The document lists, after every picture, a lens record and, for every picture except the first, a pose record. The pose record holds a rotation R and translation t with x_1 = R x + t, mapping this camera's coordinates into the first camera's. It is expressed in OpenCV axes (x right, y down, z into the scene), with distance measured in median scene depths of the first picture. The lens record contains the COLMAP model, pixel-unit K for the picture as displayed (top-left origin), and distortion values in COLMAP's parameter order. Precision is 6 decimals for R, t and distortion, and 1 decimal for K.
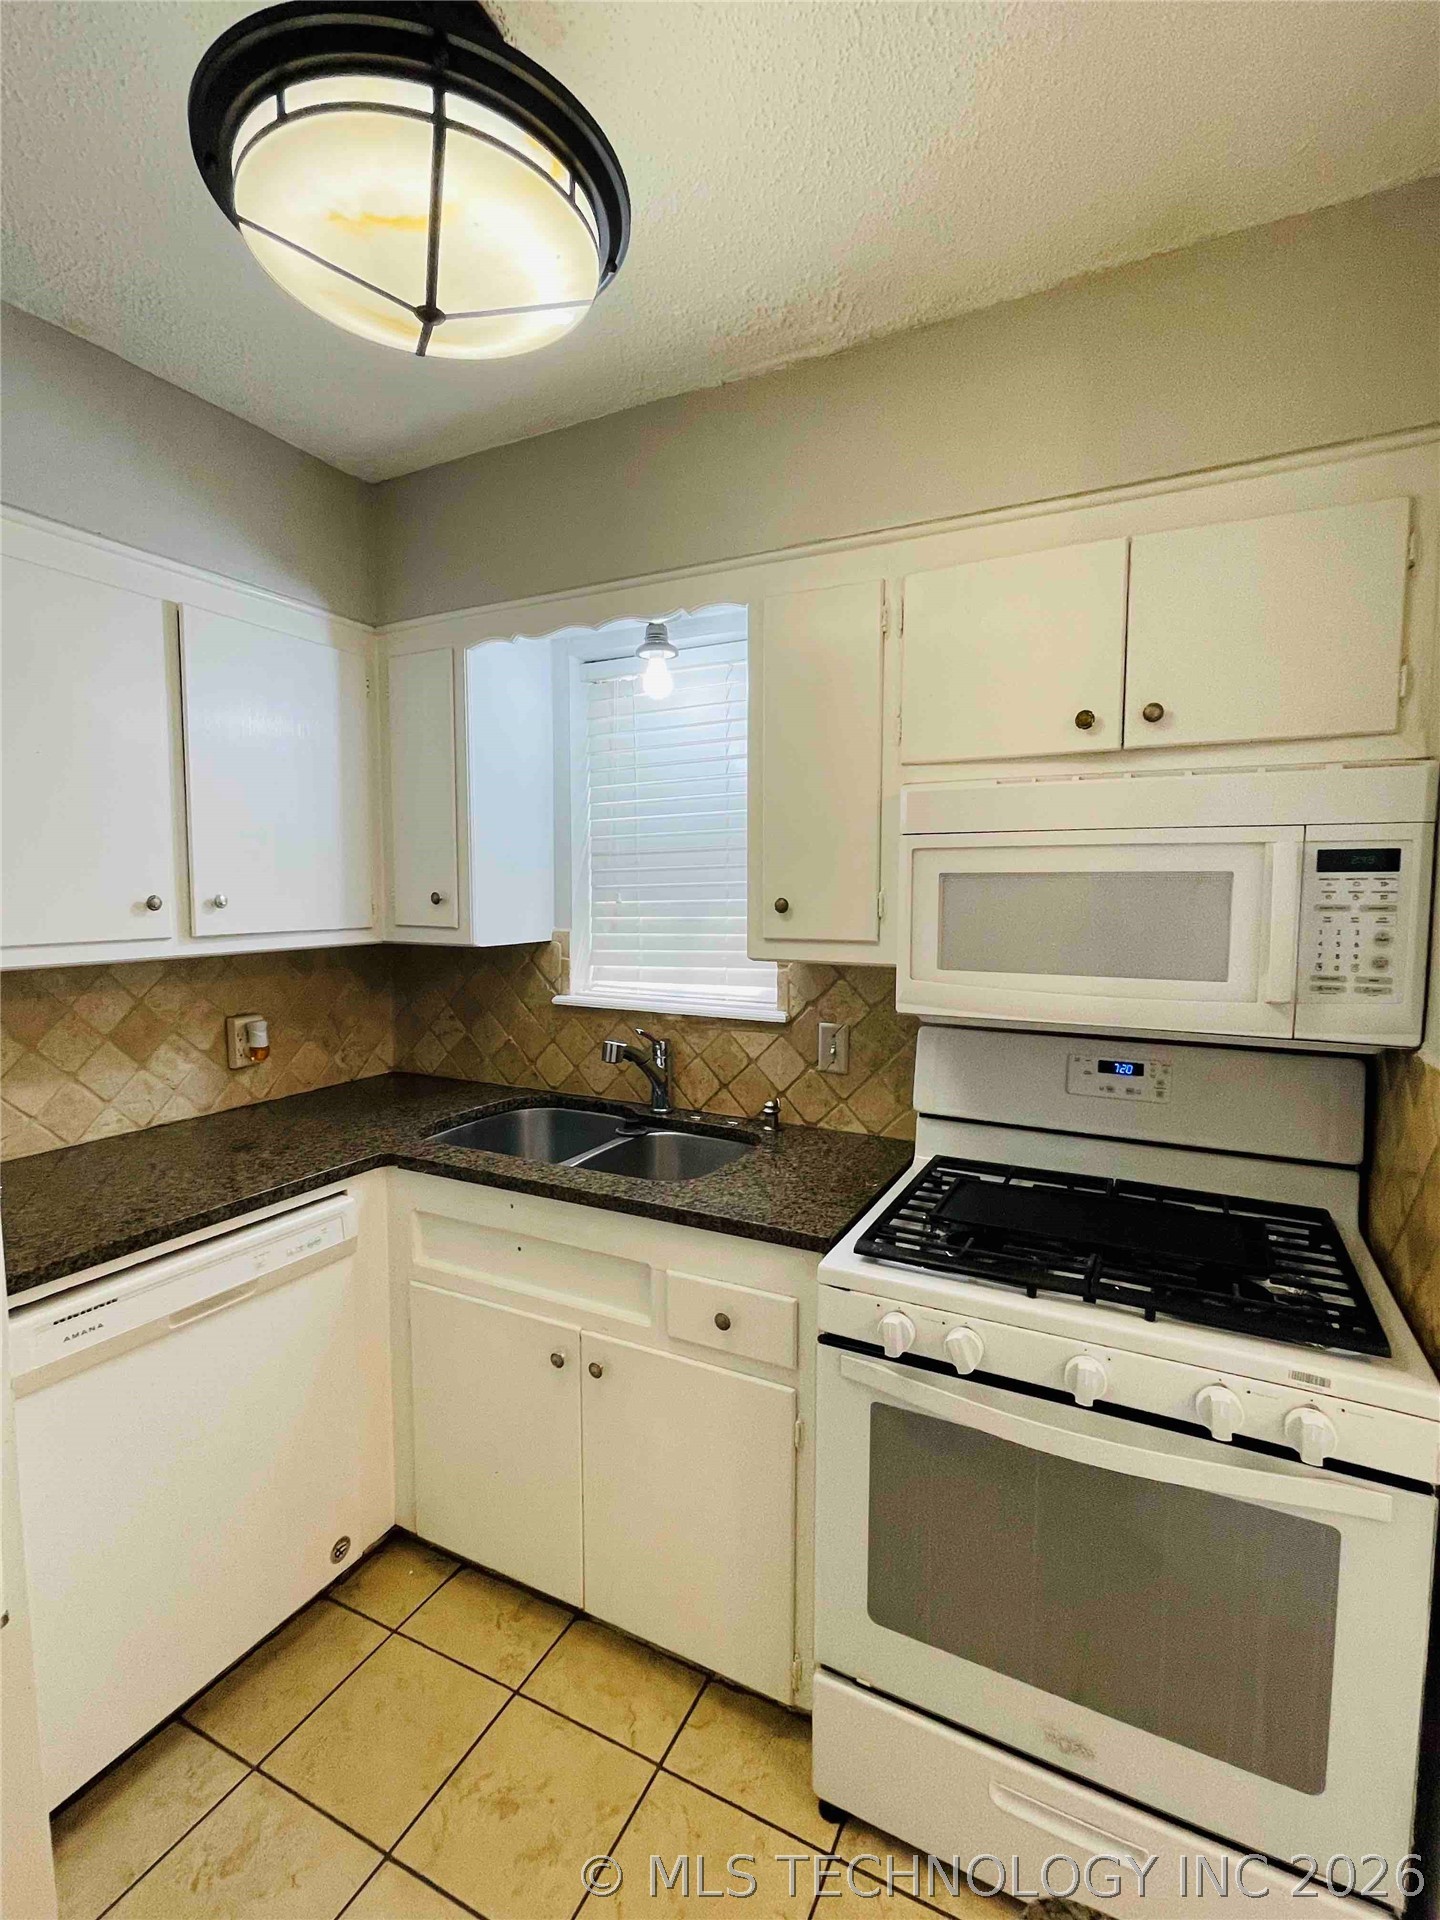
lens RADIAL K [[890.1, 0, 718.0], [0, 890.1, 959.3], [0, 0, 1]] dist [-0.006127, 0.003840]
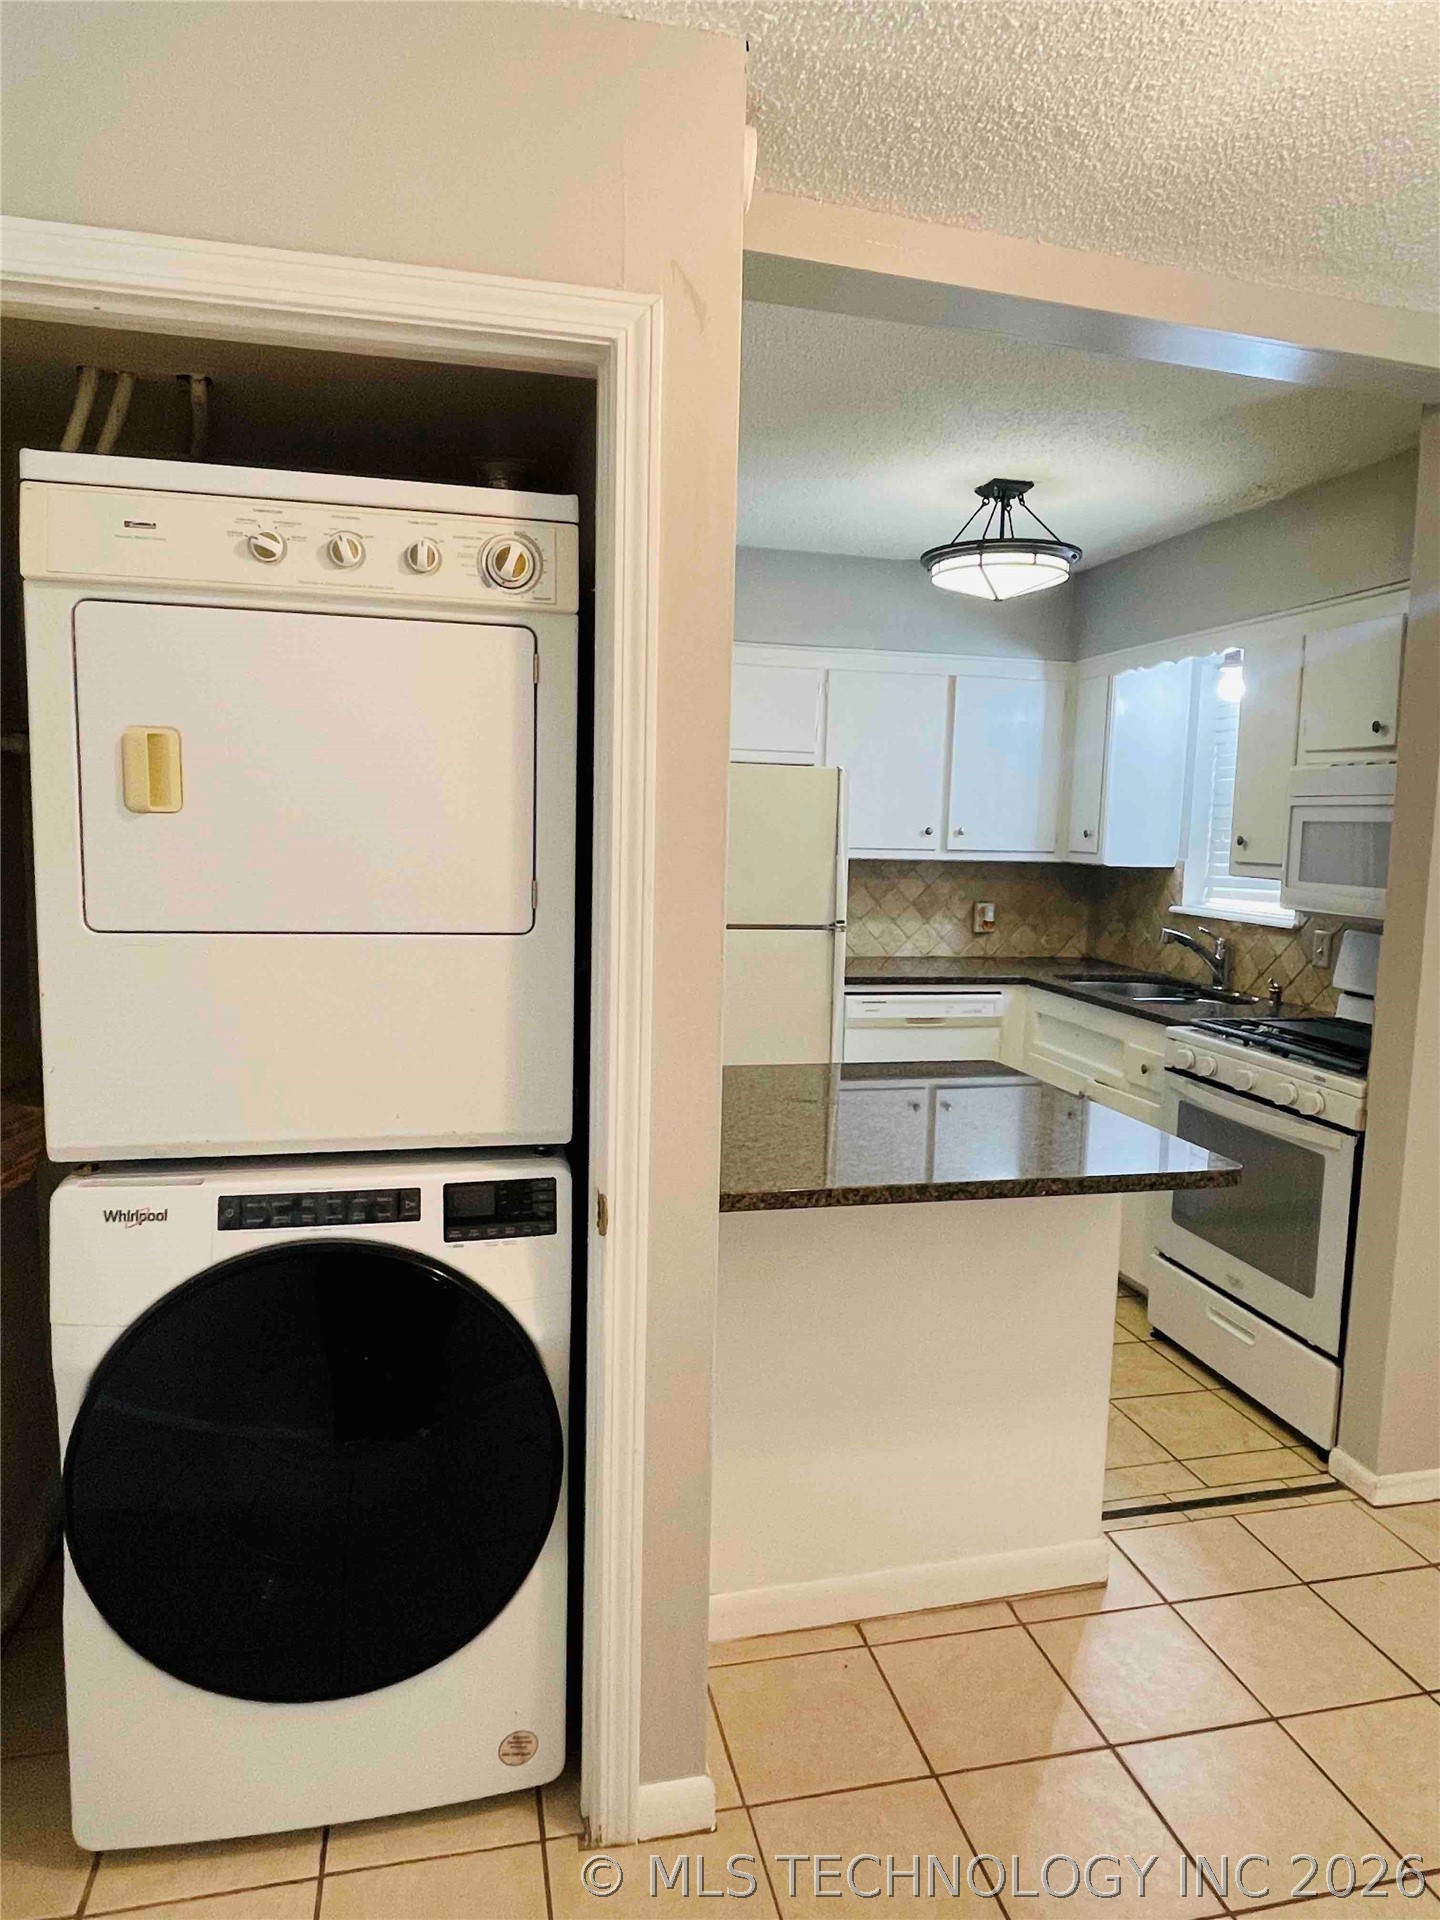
lens RADIAL K [[1204.8, 0, 724.7], [0, 1204.8, 959.1], [0, 0, 1]] dist [0.013892, -0.025172]
pose [[0.652127, 0.101504, -0.751284, 1.057631], [-0.086921, 0.994472, 0.058911, 0.097180], [0.753110, 0.026884, 0.657345, -1.044055]]
